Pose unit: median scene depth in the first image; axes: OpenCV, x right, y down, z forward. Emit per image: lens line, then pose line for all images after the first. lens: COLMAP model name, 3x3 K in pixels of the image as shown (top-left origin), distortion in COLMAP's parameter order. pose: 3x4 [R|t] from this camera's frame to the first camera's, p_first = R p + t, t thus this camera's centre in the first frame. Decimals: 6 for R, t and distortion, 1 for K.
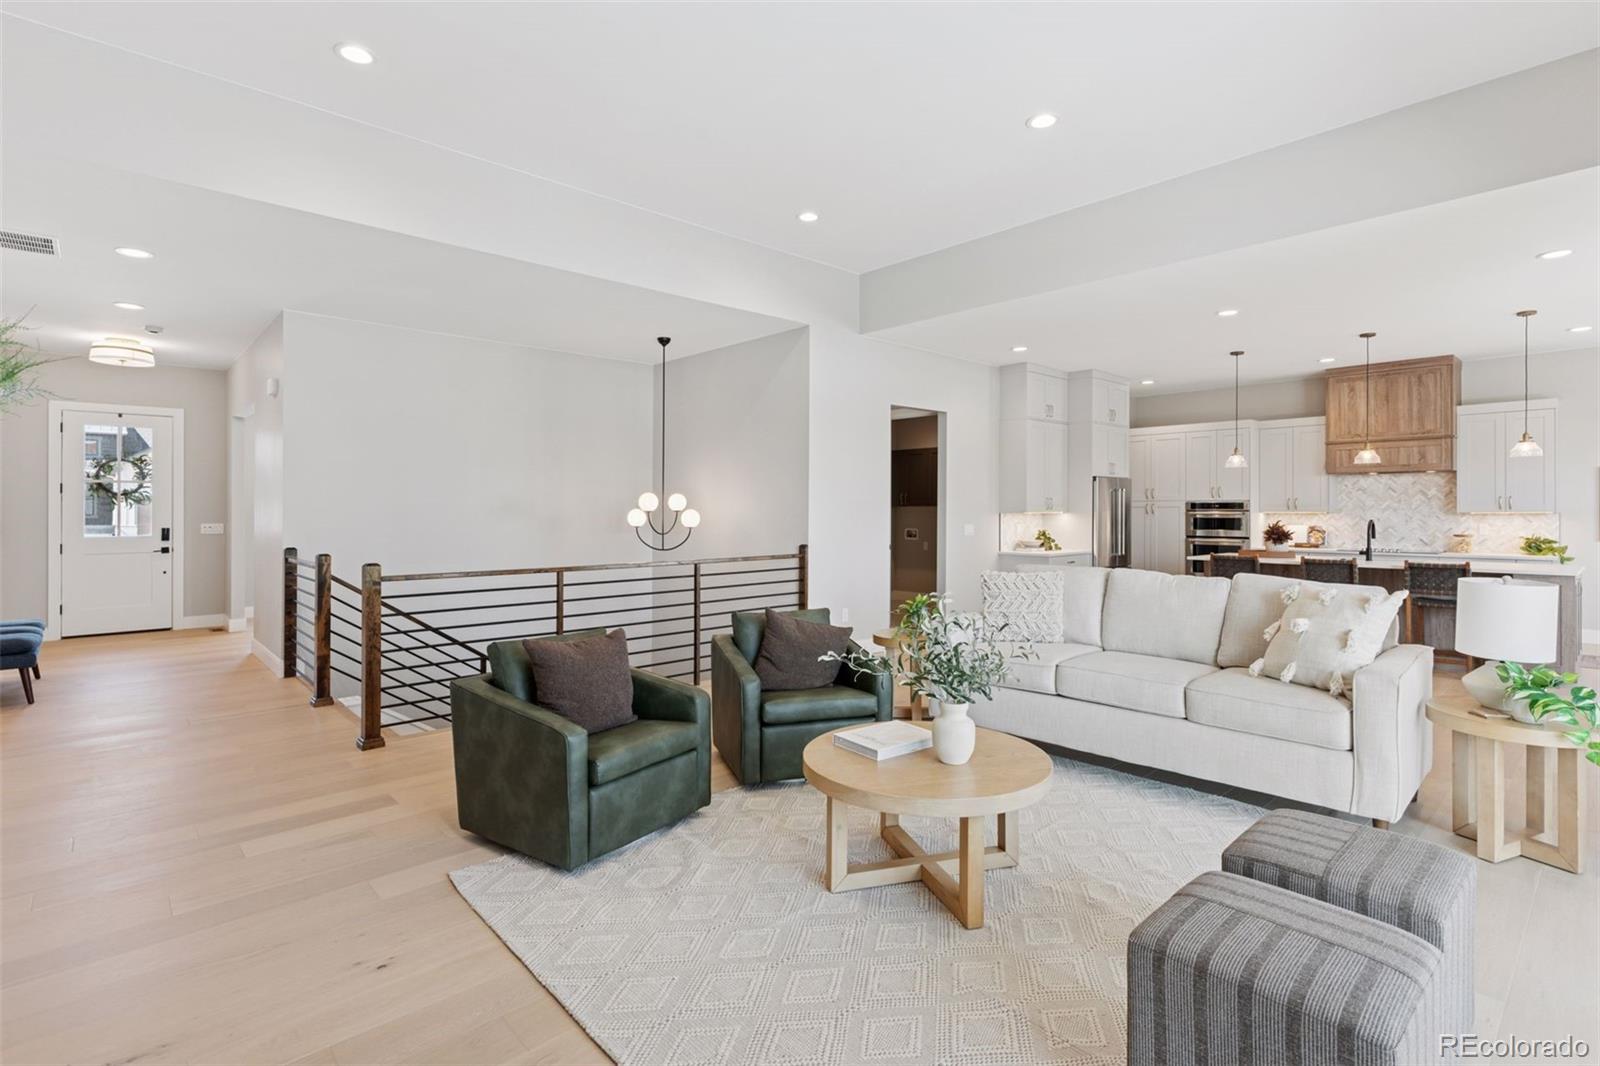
lens RADIAL K [[763.1, 0, 803.9], [0, 763.1, 521.5], [0, 0, 1]] dist [0.002018, 0.000112]
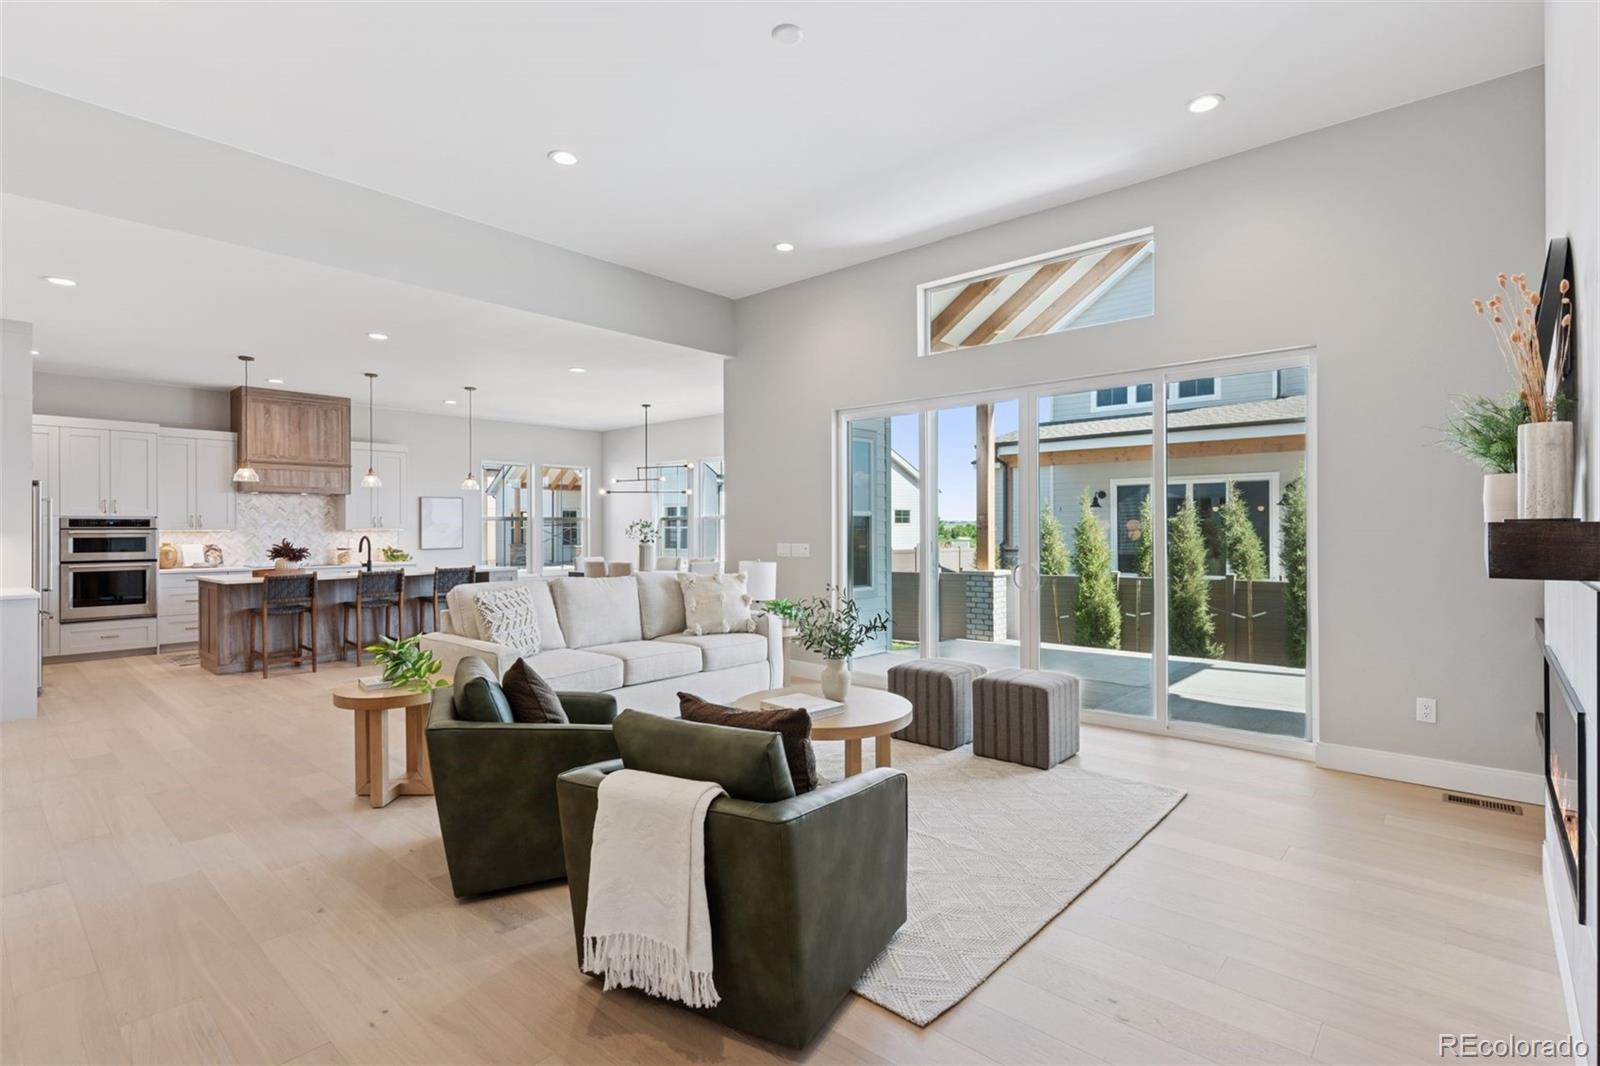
lens RADIAL K [[768.0, 0, 794.2], [0, 768.0, 538.2], [0, 0, 1]] dist [0.002080, 0.000287]
pose [[-0.095542, -0.012451, 0.995348, -0.392637], [0.016775, 0.999760, 0.014117, -0.003675], [-0.995284, 0.018046, -0.095310, 0.395939]]
